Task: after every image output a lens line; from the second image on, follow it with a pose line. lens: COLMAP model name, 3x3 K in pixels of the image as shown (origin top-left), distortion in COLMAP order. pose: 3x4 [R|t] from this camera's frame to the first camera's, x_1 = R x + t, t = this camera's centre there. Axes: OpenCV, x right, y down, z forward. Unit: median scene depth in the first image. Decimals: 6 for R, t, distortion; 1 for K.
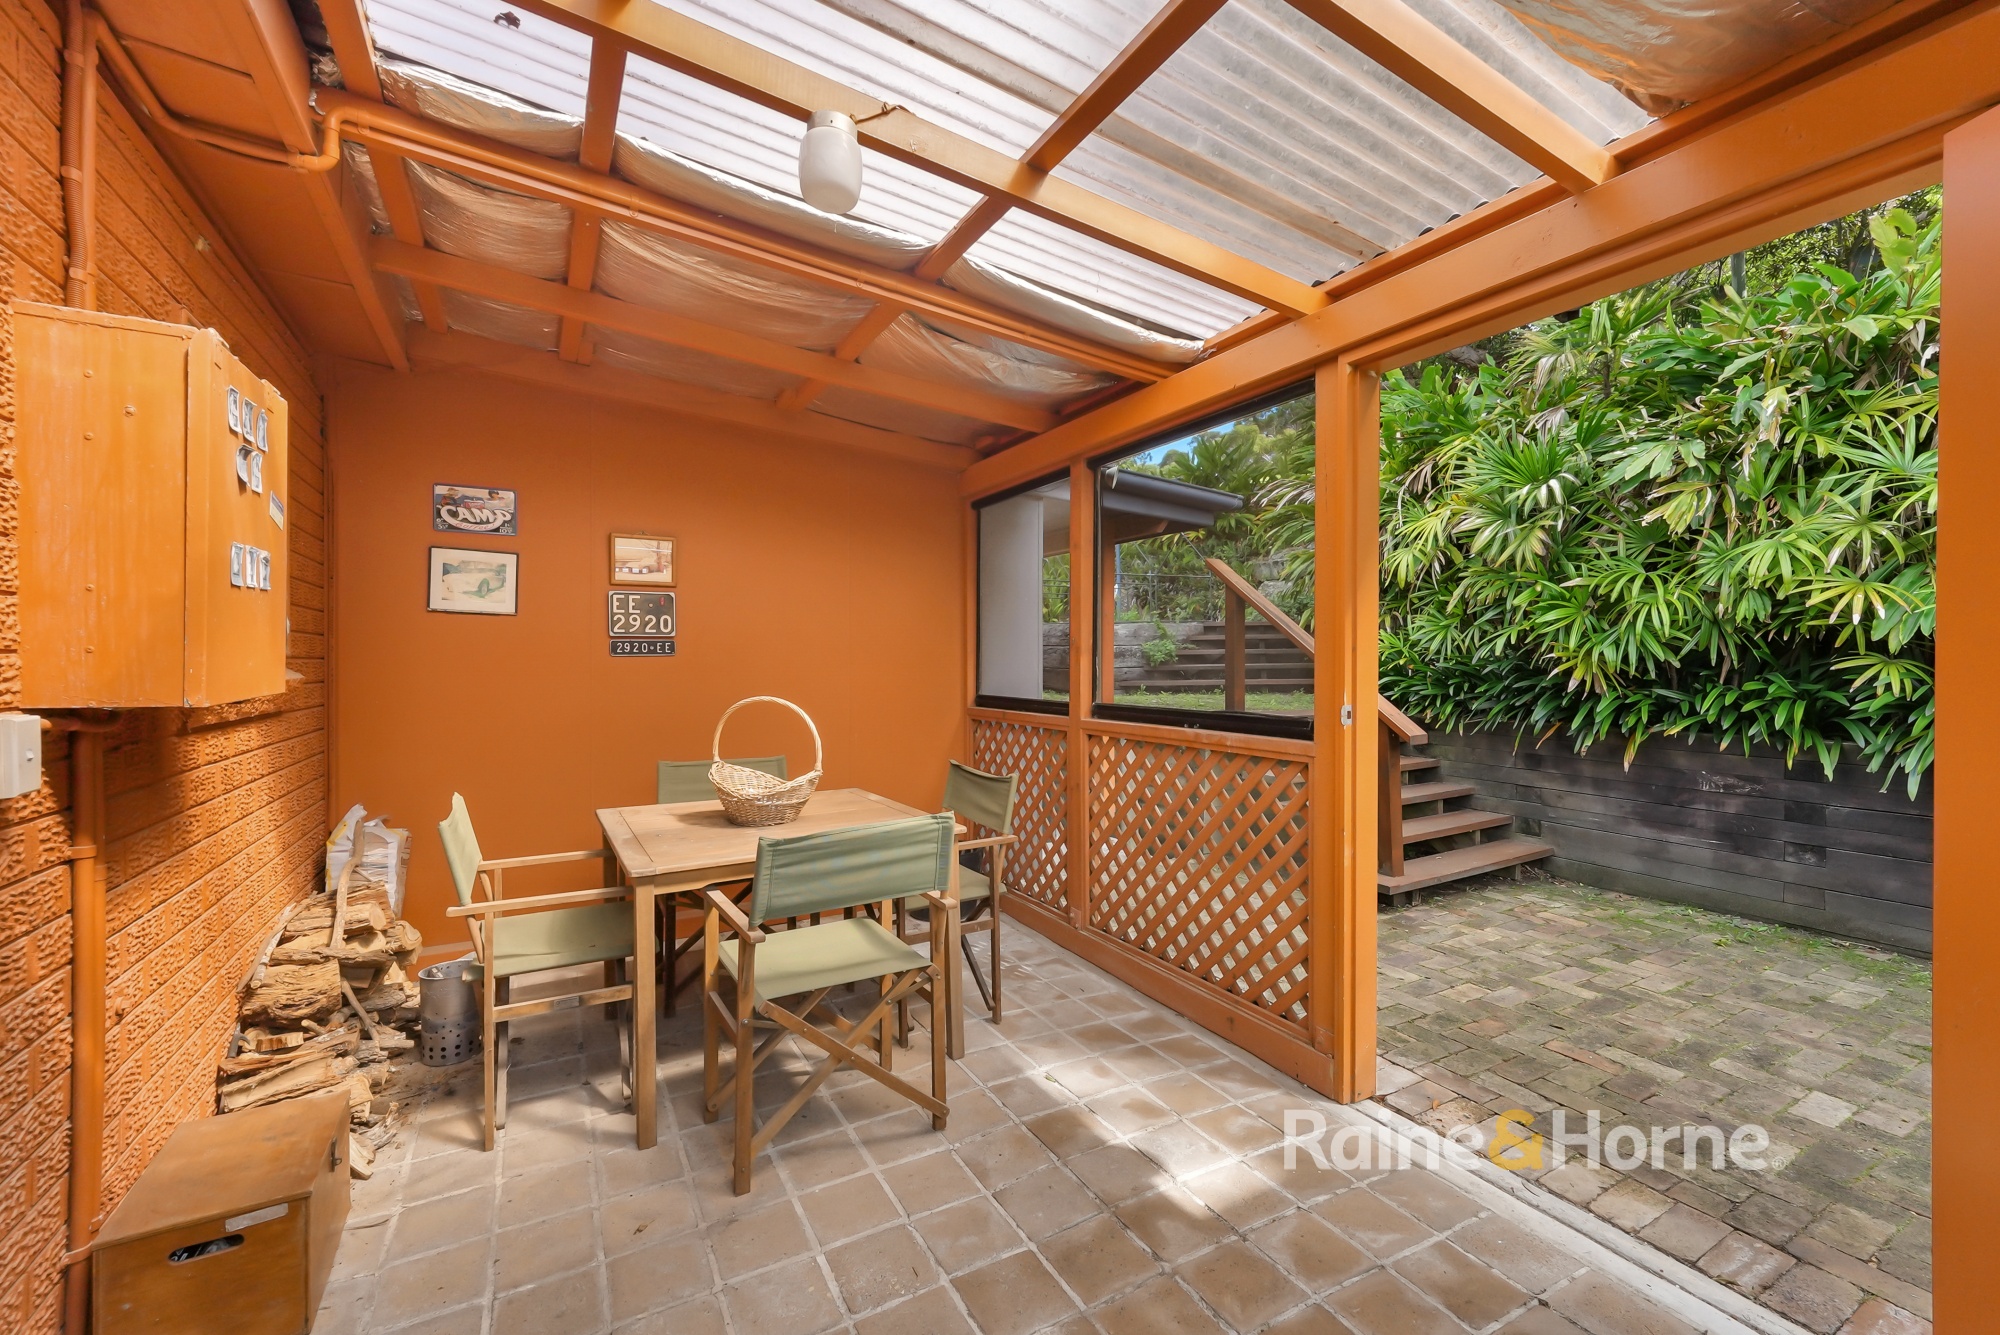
lens RADIAL K [[821.9, 0, 1006.0], [0, 821.9, 655.7], [0, 0, 1]] dist [0.003571, 0.000560]
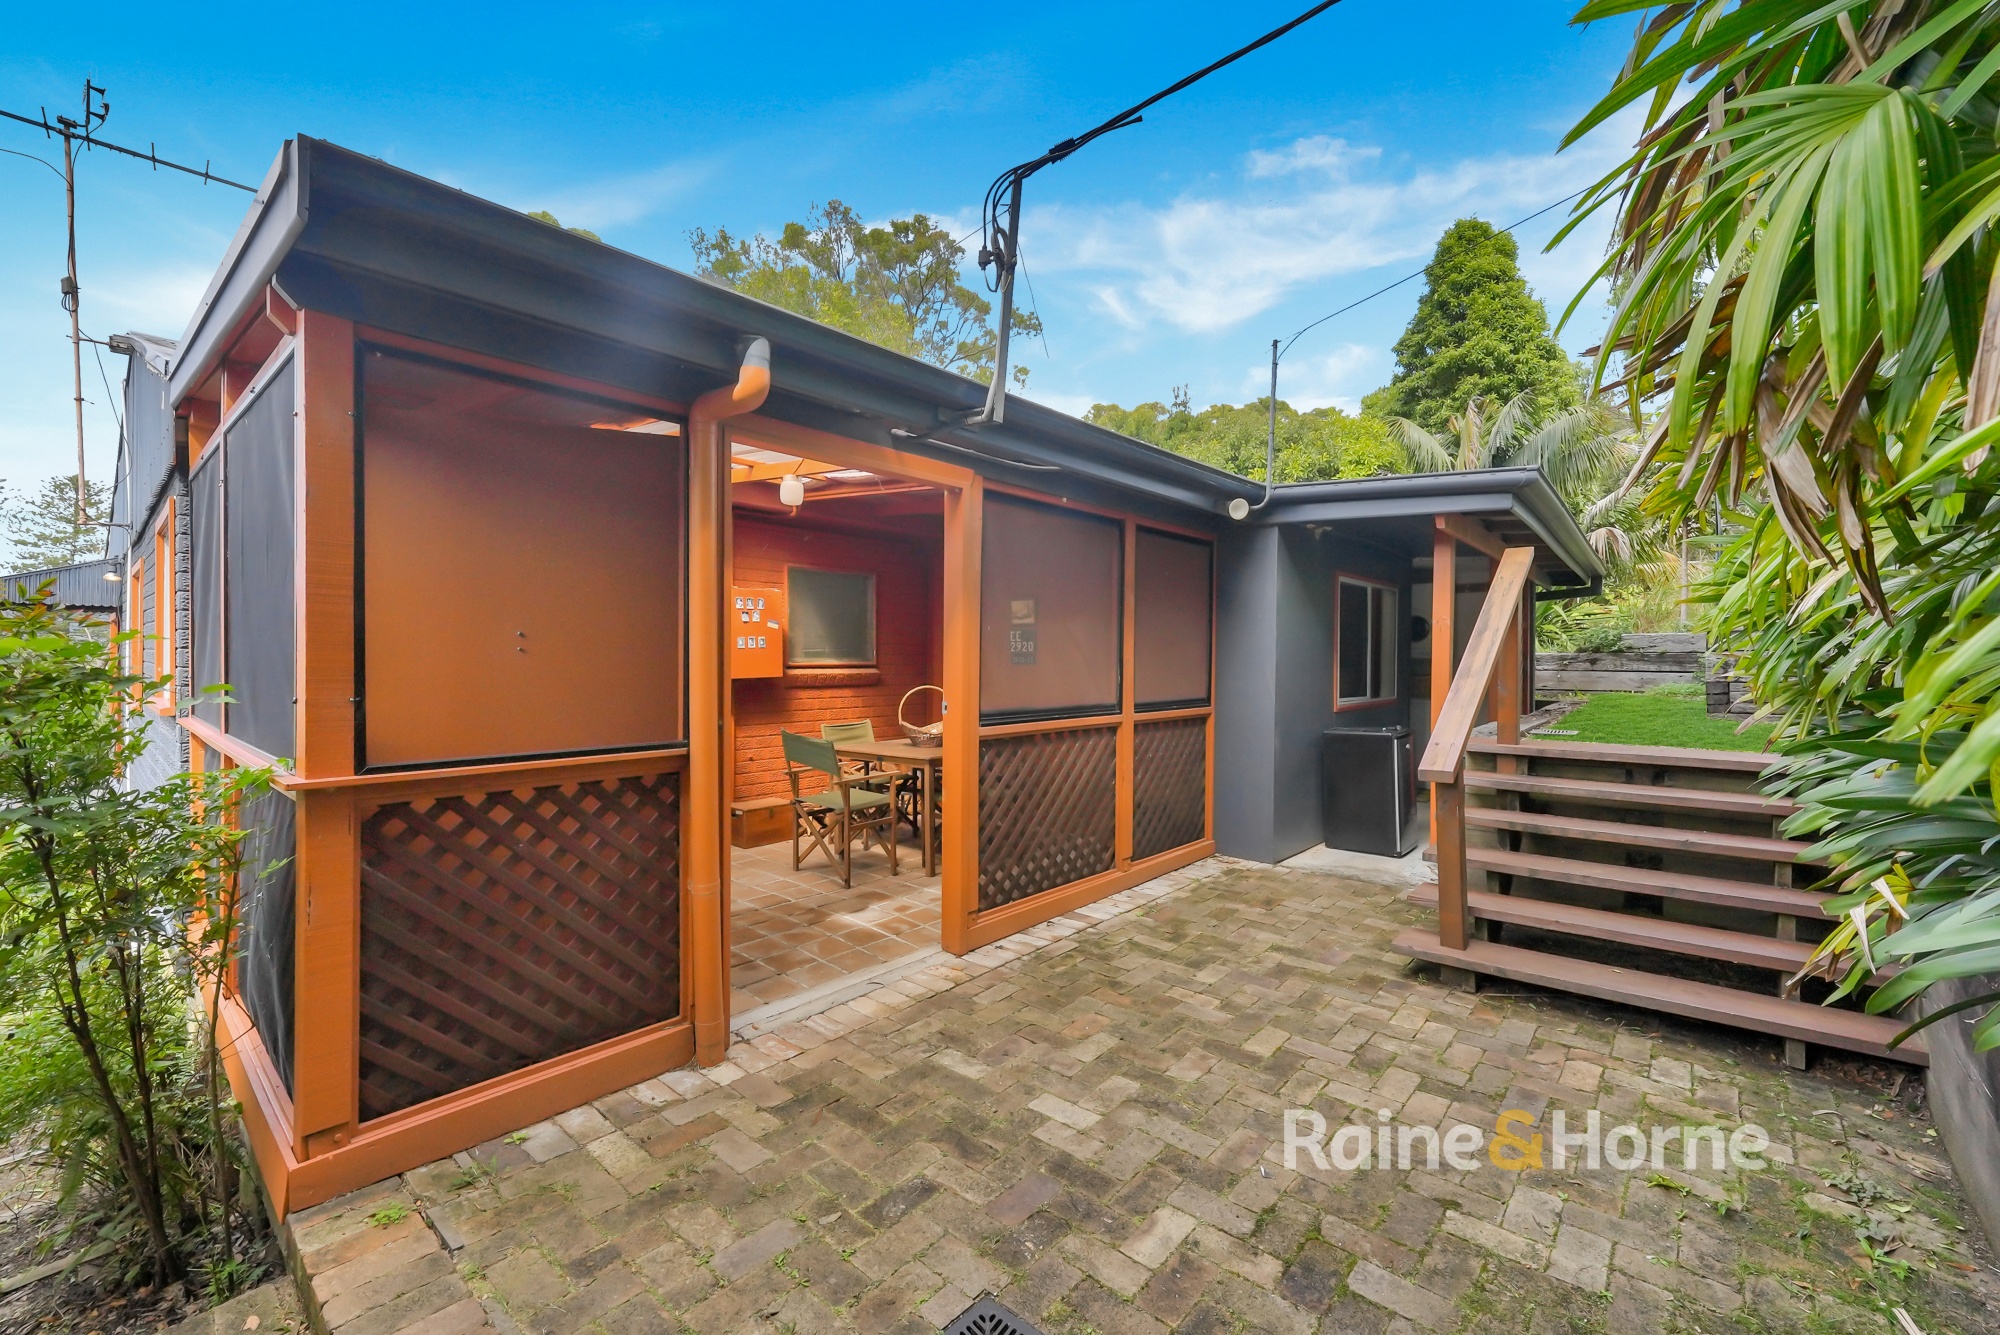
lens RADIAL K [[821.9, 0, 1004.4], [0, 821.9, 667.4], [0, 0, 1]] dist [0.003571, 0.000560]
pose [[0.313579, 0.006698, -0.949538, 1.520642], [-0.005680, 0.999970, 0.005178, -0.003685], [0.949545, 0.003769, 0.313608, 0.480361]]
